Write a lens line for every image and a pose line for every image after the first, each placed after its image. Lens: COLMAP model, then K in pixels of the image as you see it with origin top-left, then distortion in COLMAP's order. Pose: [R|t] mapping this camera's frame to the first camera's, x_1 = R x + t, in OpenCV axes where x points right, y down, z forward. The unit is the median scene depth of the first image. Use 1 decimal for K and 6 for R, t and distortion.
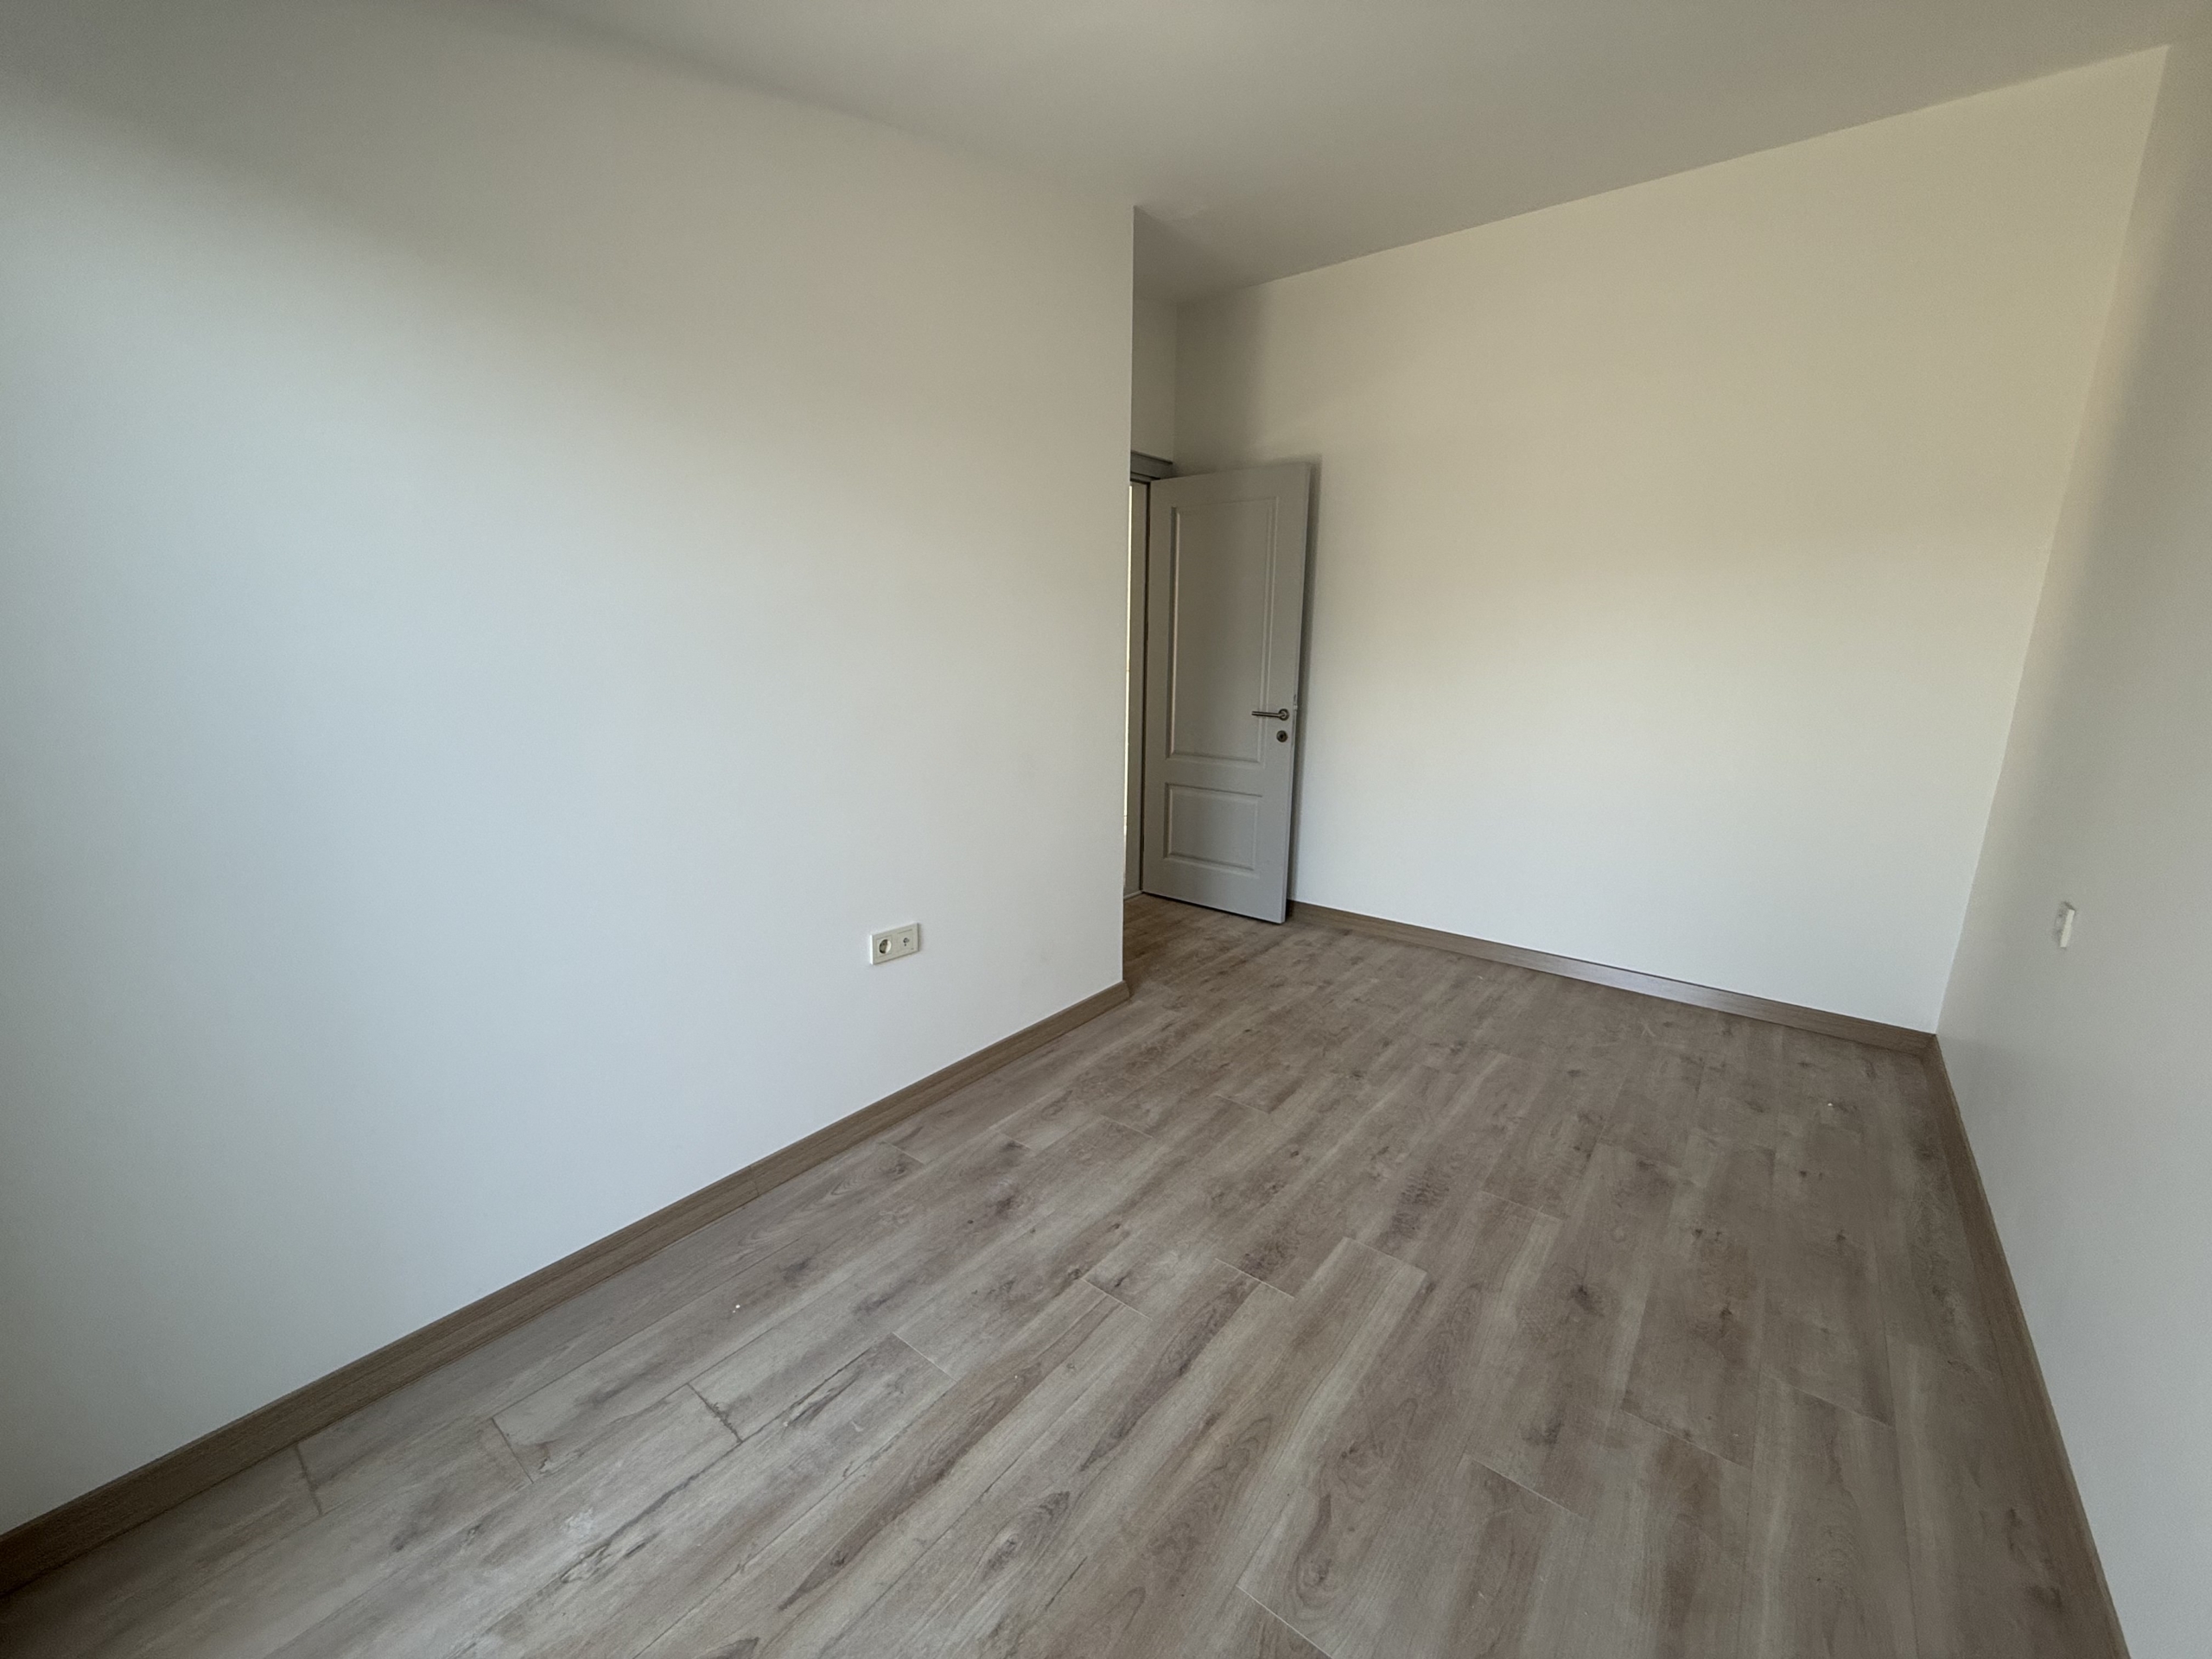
lens RADIAL K [[880.7, 0, 1100.7], [0, 880.7, 832.8], [0, 0, 1]] dist [-0.000896, -0.000652]
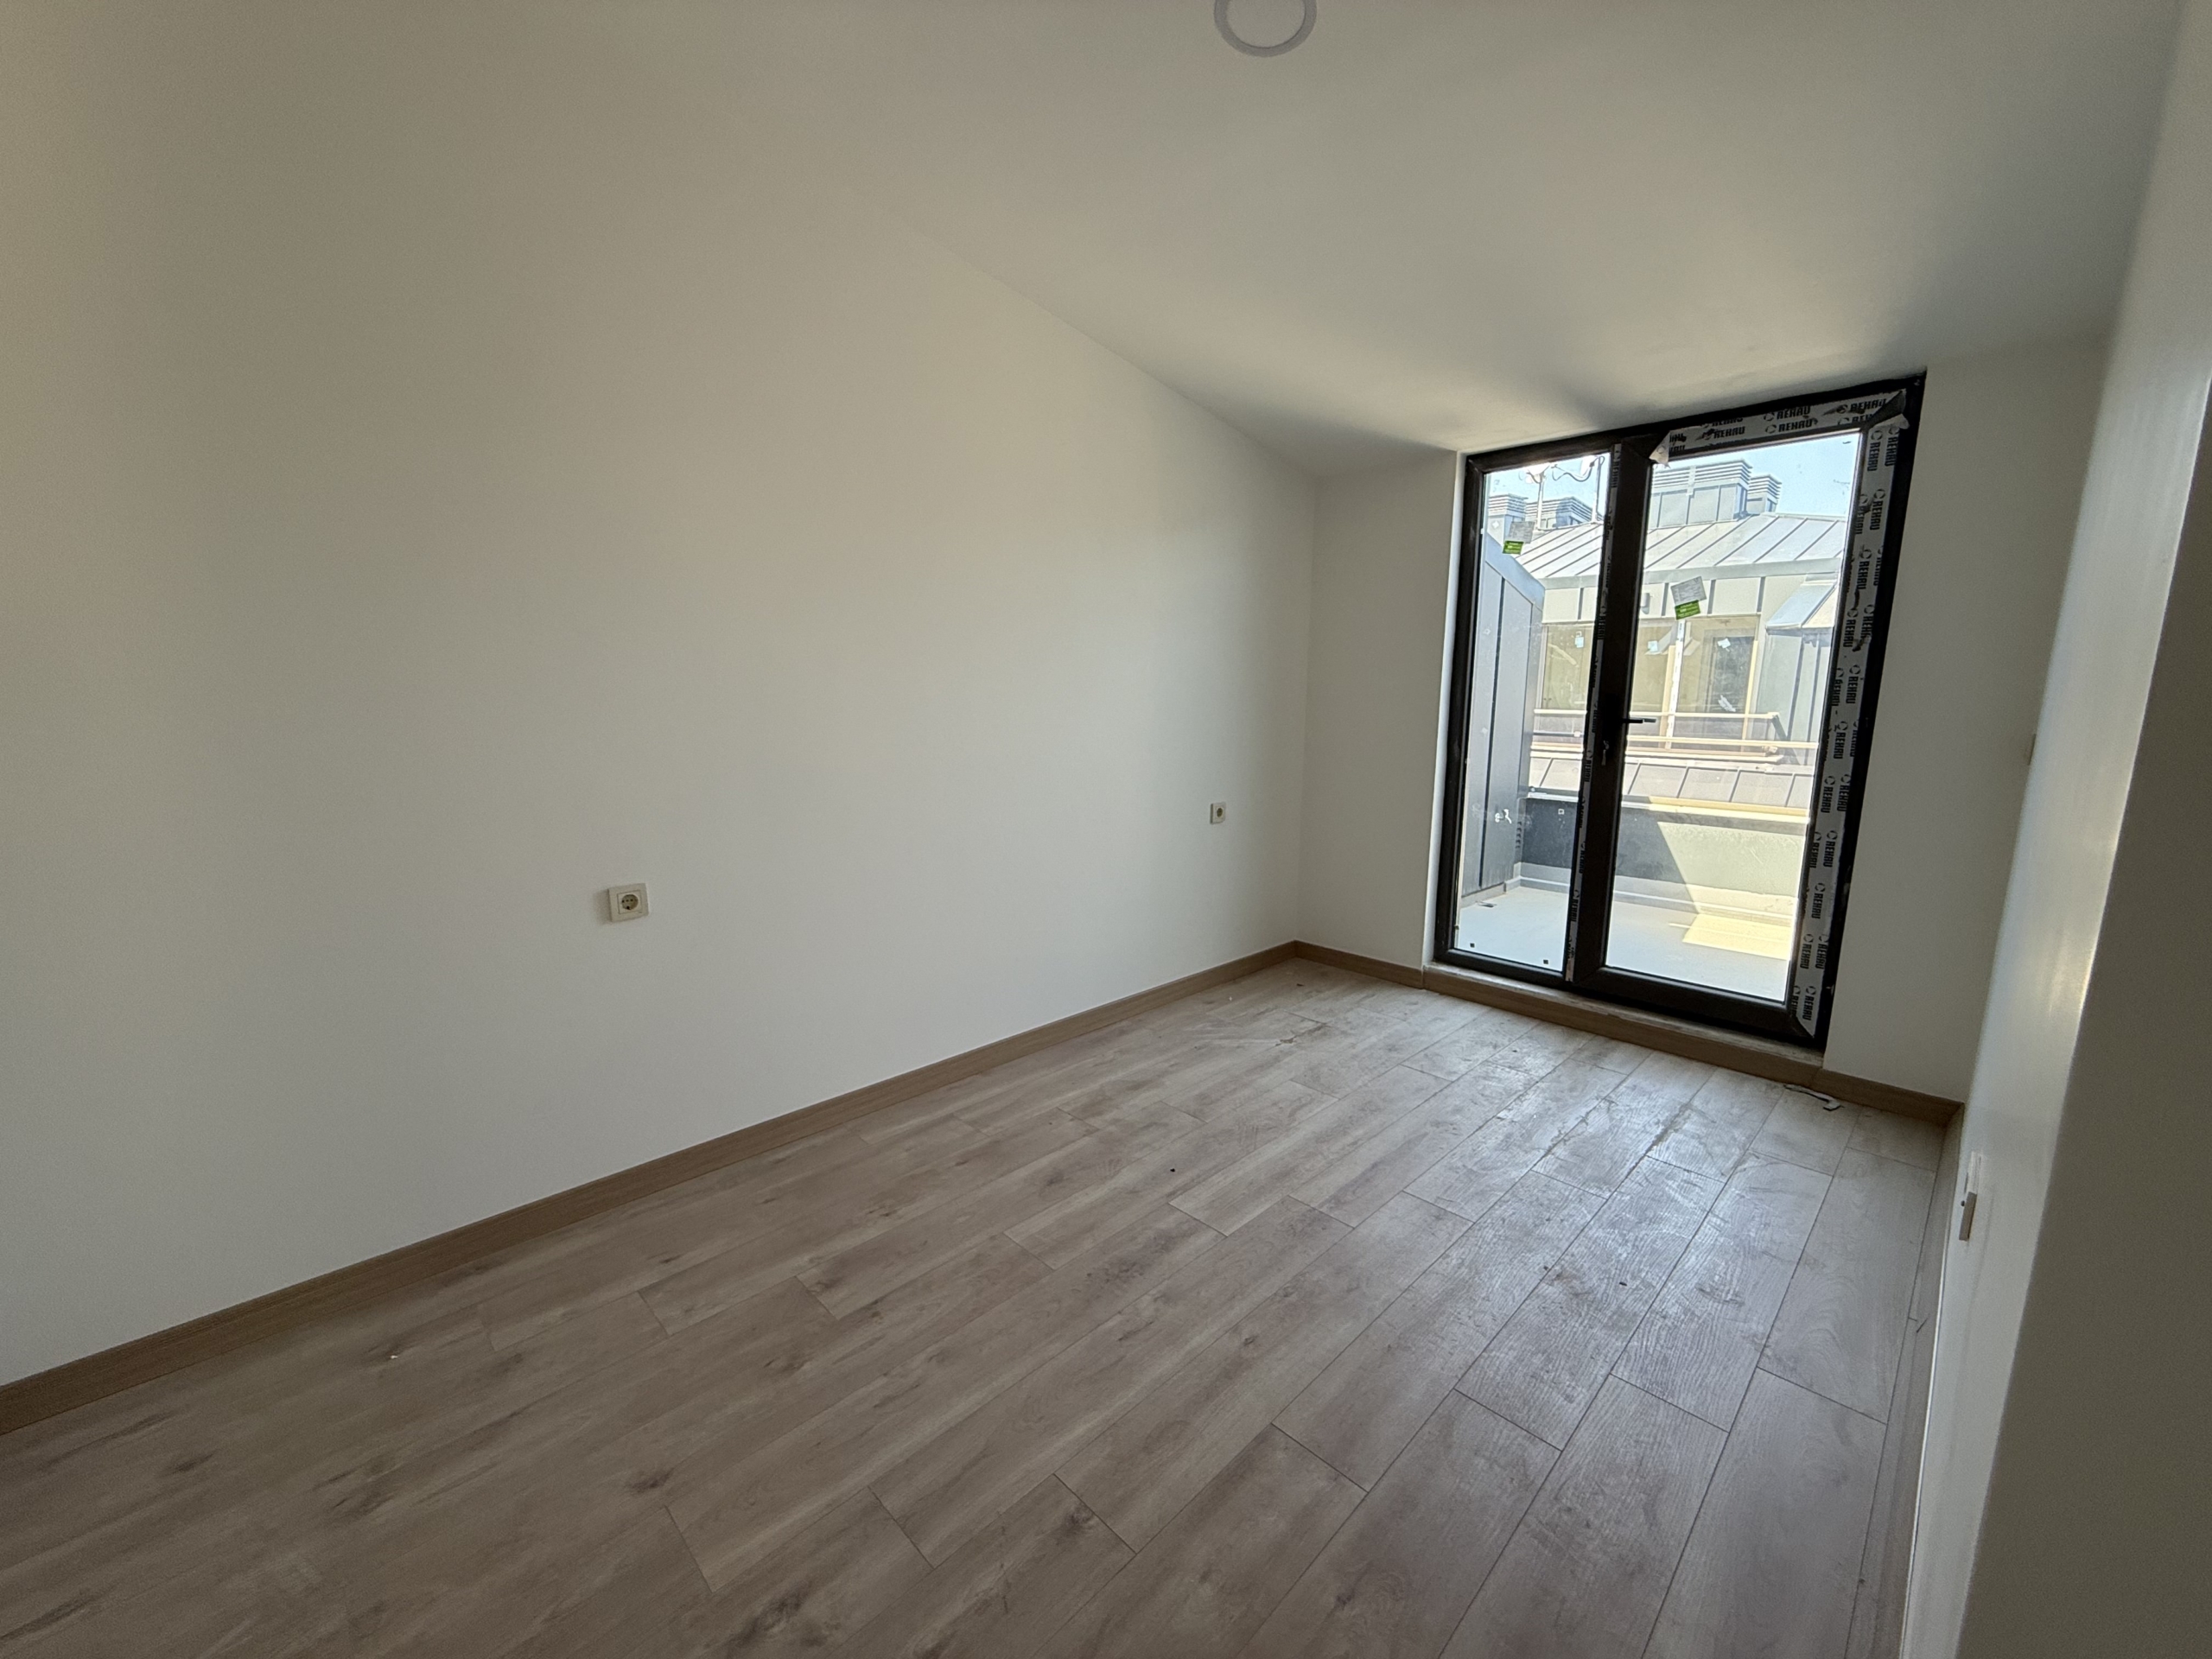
lens RADIAL K [[880.7, 0, 1100.7], [0, 880.7, 832.8], [0, 0, 1]] dist [-0.000896, -0.000652]
pose [[-0.991381, -0.034970, 0.126260, 0.307278], [0.015215, 0.926467, 0.376068, -0.370517], [-0.130127, 0.374748, -0.917949, 1.775359]]
